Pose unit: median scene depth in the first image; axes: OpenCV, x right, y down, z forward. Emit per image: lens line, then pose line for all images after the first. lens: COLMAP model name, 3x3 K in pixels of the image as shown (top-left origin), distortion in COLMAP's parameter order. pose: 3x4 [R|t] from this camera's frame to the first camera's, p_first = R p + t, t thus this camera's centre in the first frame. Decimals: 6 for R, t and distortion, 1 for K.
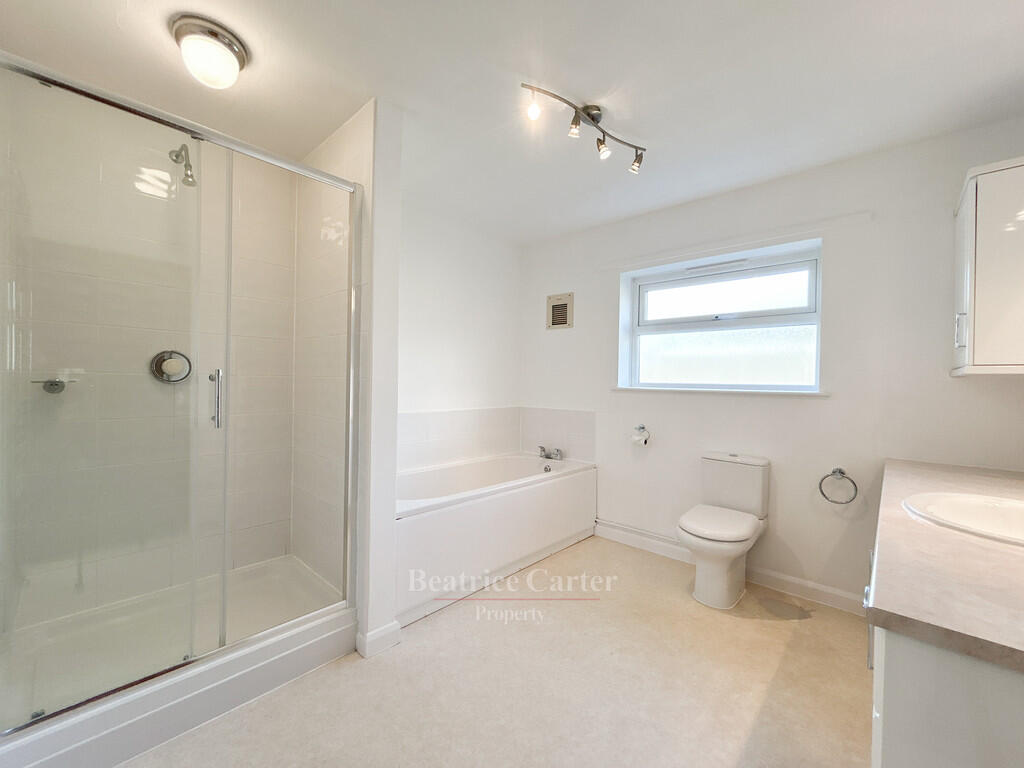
lens RADIAL K [[417.6, 0, 514.3], [0, 417.6, 383.2], [0, 0, 1]] dist [0.003743, 0.000395]
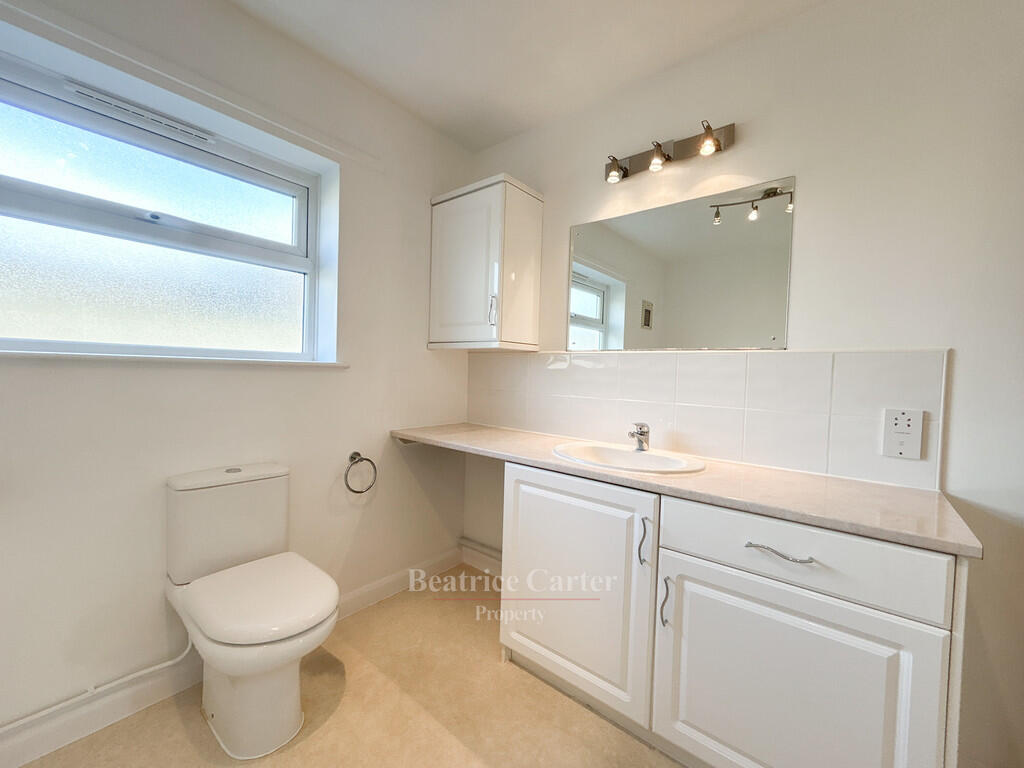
lens RADIAL K [[417.6, 0, 511.1], [0, 417.6, 384.9], [0, 0, 1]] dist [0.003743, 0.000395]
pose [[-0.040745, -0.048835, 0.997975, -0.055762], [-0.026413, 0.998508, 0.047783, 0.012714], [-0.998820, -0.024412, -0.041974, 0.503019]]
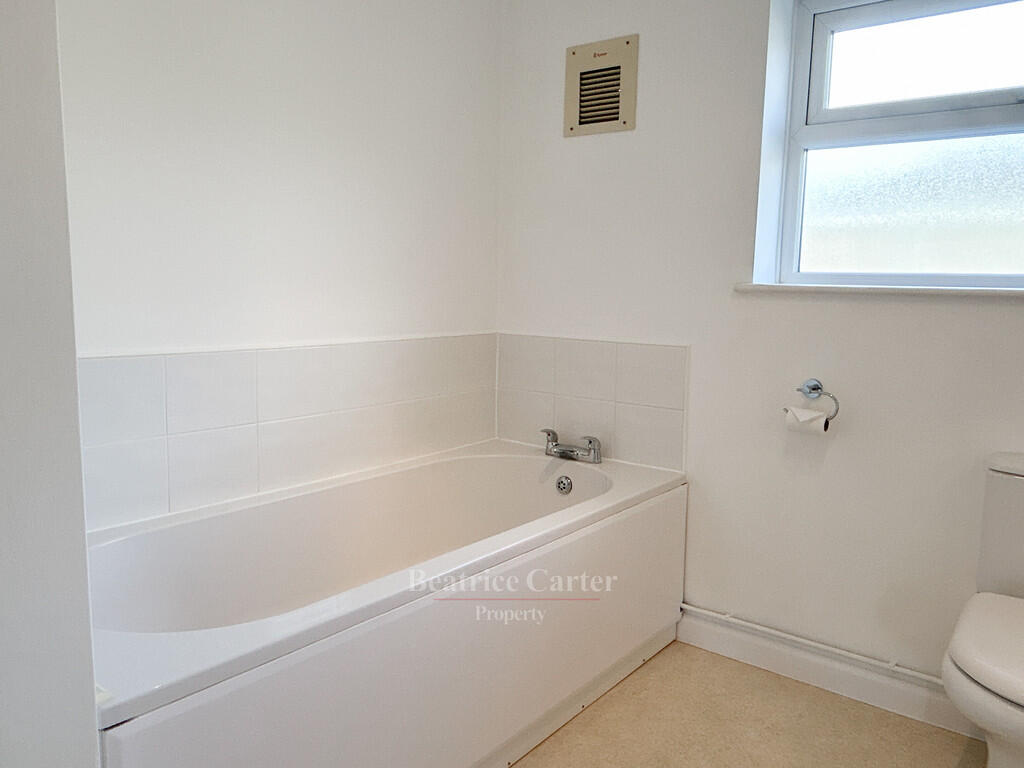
lens RADIAL K [[752.6, 0, 512.4], [0, 752.6, 388.7], [0, 0, 1]] dist [-0.005718, -0.000900]
pose [[0.998125, -0.005893, 0.060923, -0.017867], [-0.002082, 0.991510, 0.130013, 0.015799], [-0.061171, -0.129896, 0.989639, 0.298329]]
